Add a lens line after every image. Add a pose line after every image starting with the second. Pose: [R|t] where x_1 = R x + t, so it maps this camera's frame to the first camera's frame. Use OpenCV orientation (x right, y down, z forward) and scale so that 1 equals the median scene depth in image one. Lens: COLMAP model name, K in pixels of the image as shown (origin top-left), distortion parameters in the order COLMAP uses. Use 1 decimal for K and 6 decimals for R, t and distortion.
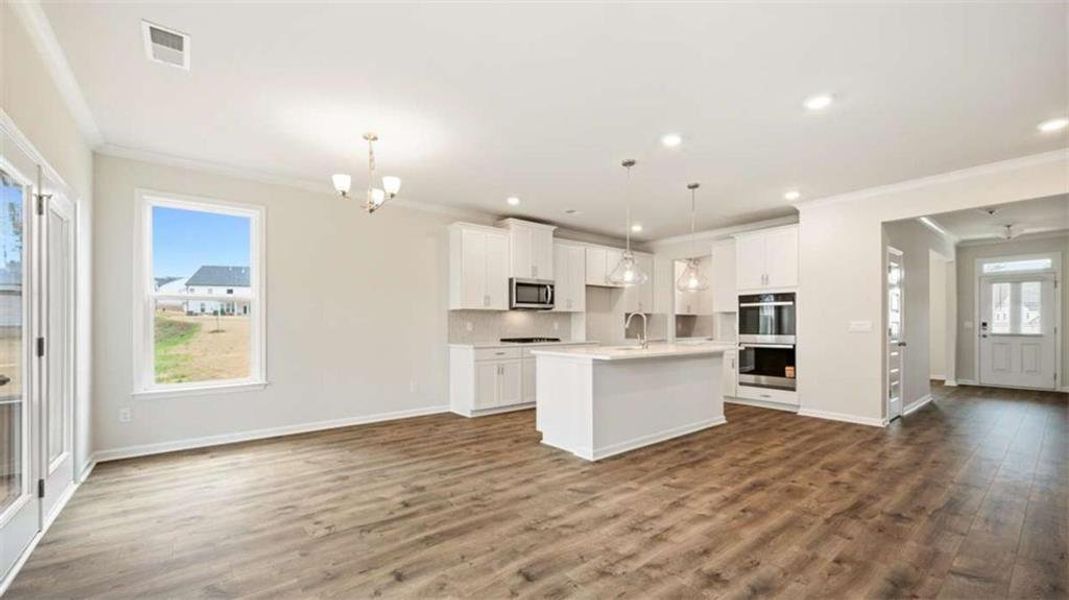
lens RADIAL K [[428.6, 0, 534.7], [0, 428.6, 325.9], [0, 0, 1]] dist [0.000071, -0.000410]
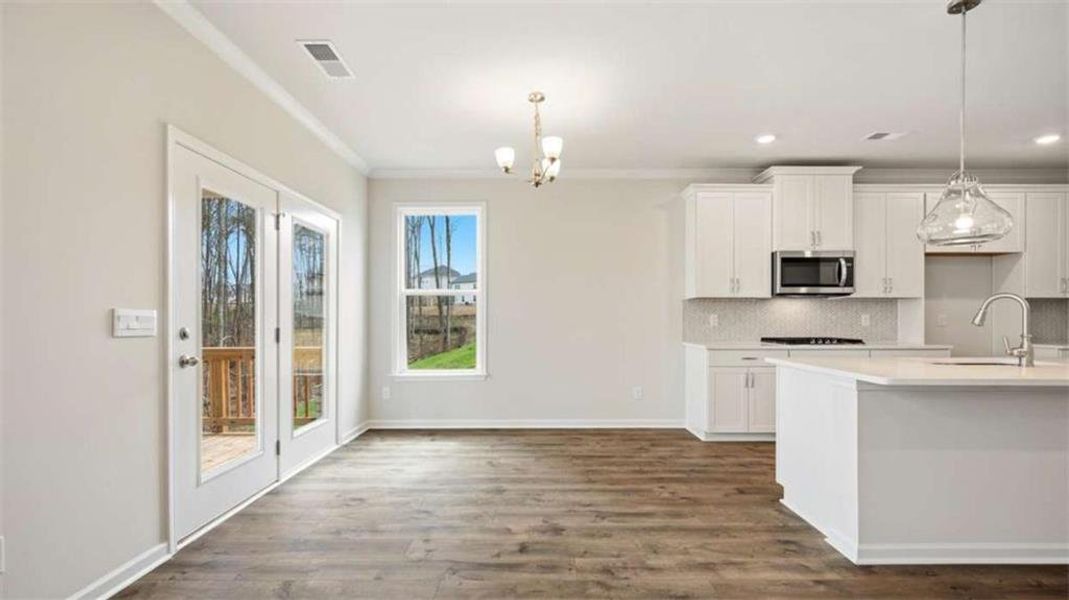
lens RADIAL K [[454.5, 0, 538.0], [0, 454.5, 322.0], [0, 0, 1]] dist [-0.004015, 0.001993]
pose [[0.780382, 0.006729, -0.625266, 0.147233], [-0.003040, 0.999971, 0.006968, -0.000613], [0.625295, -0.003538, 0.780380, 0.234145]]
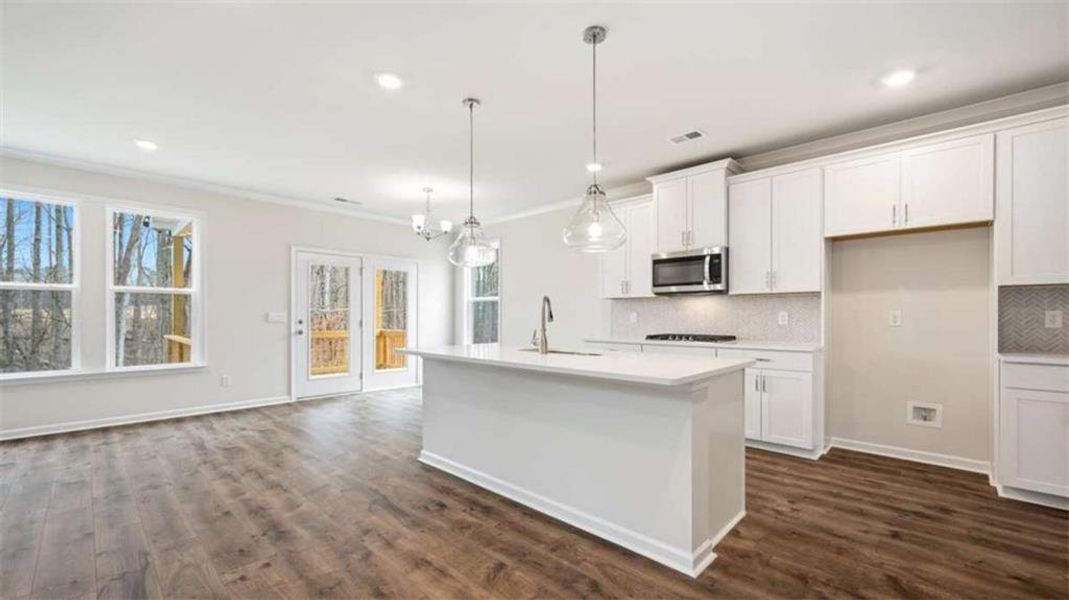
lens RADIAL K [[428.6, 0, 539.5], [0, 428.6, 315.1], [0, 0, 1]] dist [0.000071, -0.000410]
pose [[0.140778, 0.000200, -0.990041, 0.911895], [-0.002937, 0.999996, -0.000215, -0.004179], [0.990037, 0.002938, 0.140778, 0.927957]]
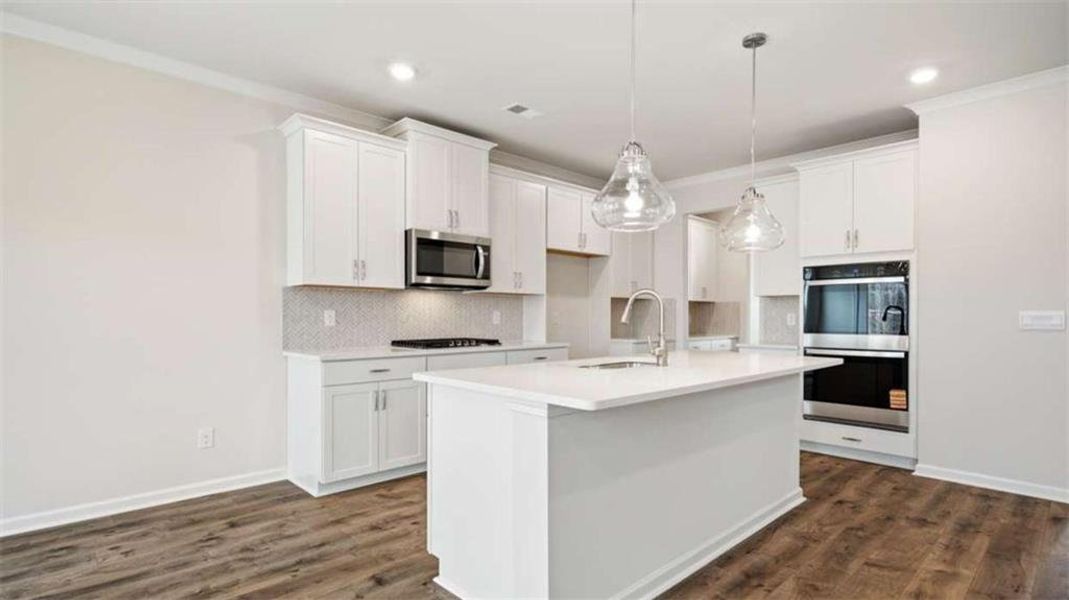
lens RADIAL K [[523.5, 0, 535.9], [0, 523.5, 319.7], [0, 0, 1]] dist [0.000138, -0.001091]
pose [[0.996497, 0.003176, 0.083569, 0.068888], [-0.003411, 0.999991, 0.002671, 0.000511], [-0.083560, -0.002947, 0.996498, 0.435699]]
